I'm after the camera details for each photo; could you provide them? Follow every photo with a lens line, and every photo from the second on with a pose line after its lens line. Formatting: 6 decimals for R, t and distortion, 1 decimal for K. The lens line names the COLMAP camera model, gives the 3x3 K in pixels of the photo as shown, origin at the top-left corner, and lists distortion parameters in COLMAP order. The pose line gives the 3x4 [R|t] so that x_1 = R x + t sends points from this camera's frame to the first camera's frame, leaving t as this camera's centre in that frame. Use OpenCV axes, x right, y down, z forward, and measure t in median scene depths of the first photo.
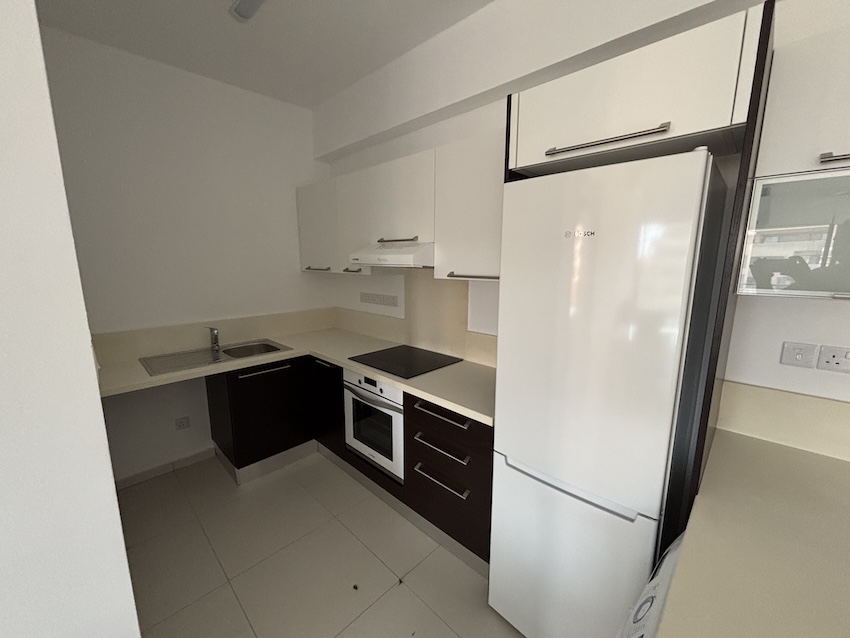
lens RADIAL K [[342.8, 0, 425.0], [0, 342.8, 319.0], [0, 0, 1]] dist [-0.002818, -0.000411]
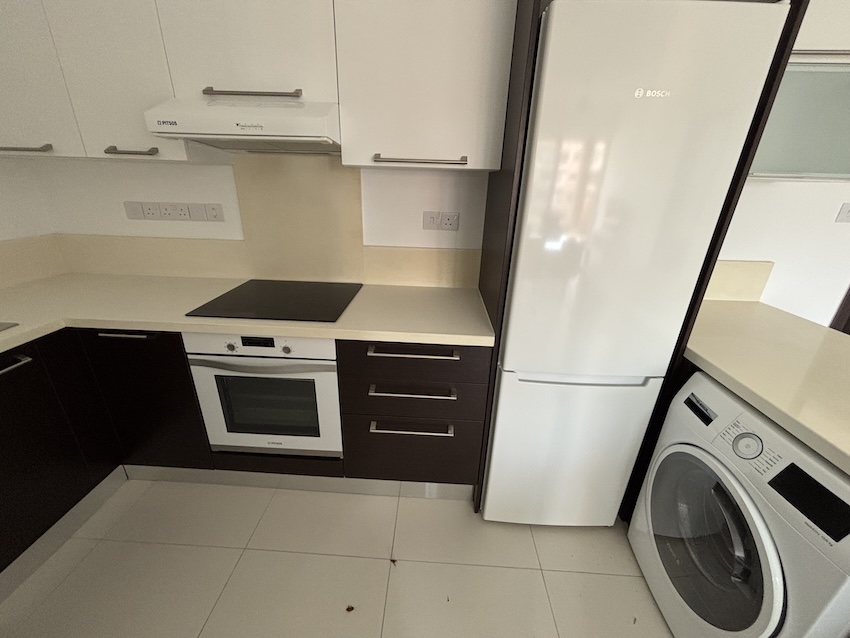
lens RADIAL K [[342.8, 0, 425.0], [0, 342.8, 319.0], [0, 0, 1]] dist [-0.002818, -0.000411]
pose [[0.745836, -0.230554, 0.624958, -0.283975], [0.084655, 0.963393, 0.254378, 0.009756], [-0.660728, -0.136819, 0.738051, 0.312659]]
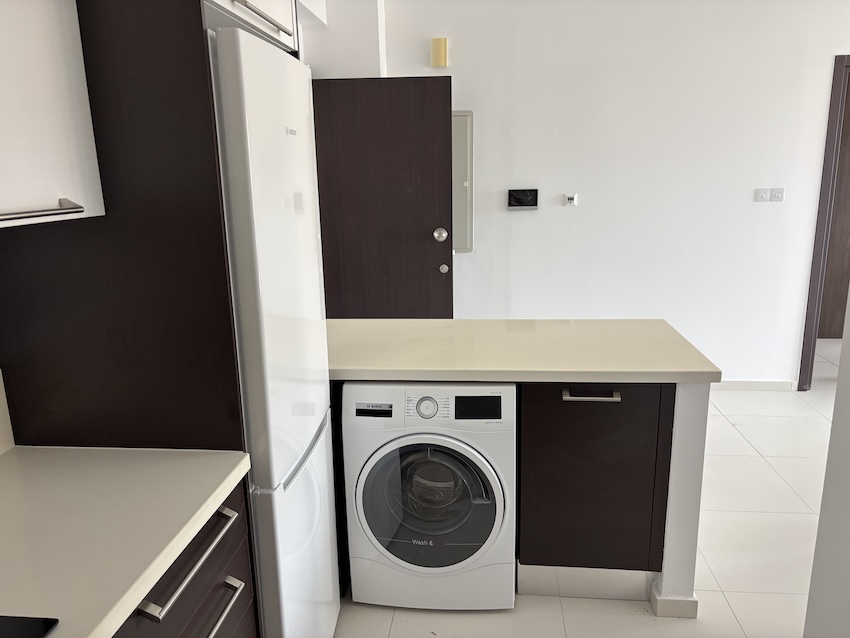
lens RADIAL K [[645.9, 0, 419.1], [0, 645.9, 321.3], [0, 0, 1]] dist [0.068113, -0.059812]
pose [[-0.620725, -0.167144, 0.766004, -0.470366], [0.154175, 0.931913, 0.328281, -0.134988], [-0.768720, 0.321871, -0.552693, 0.813799]]
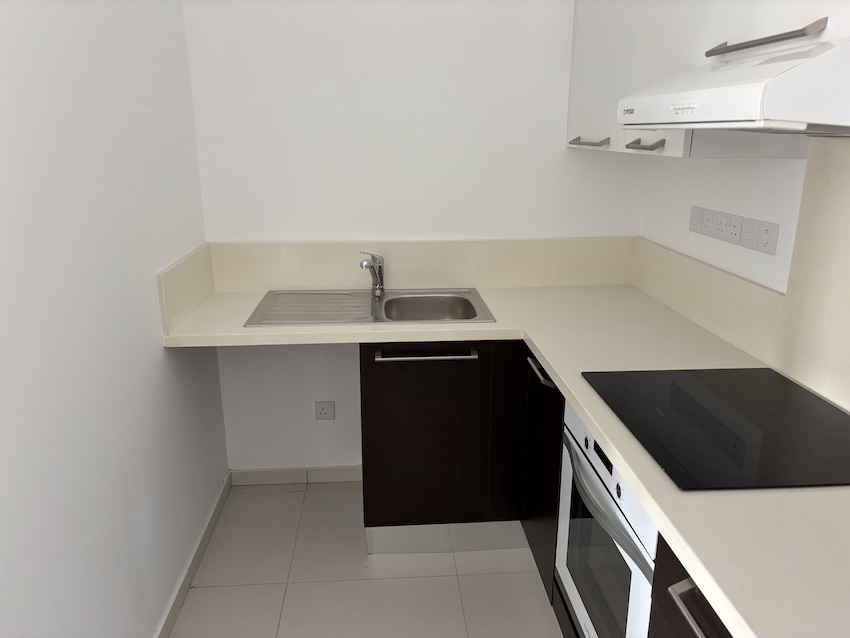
lens RADIAL K [[645.9, 0, 419.1], [0, 645.9, 321.3], [0, 0, 1]] dist [0.068113, -0.059812]
pose [[0.740445, 0.184965, -0.646165, 0.109141], [-0.109831, 0.981763, 0.155175, -0.039284], [0.663082, -0.043930, 0.747256, 0.318969]]
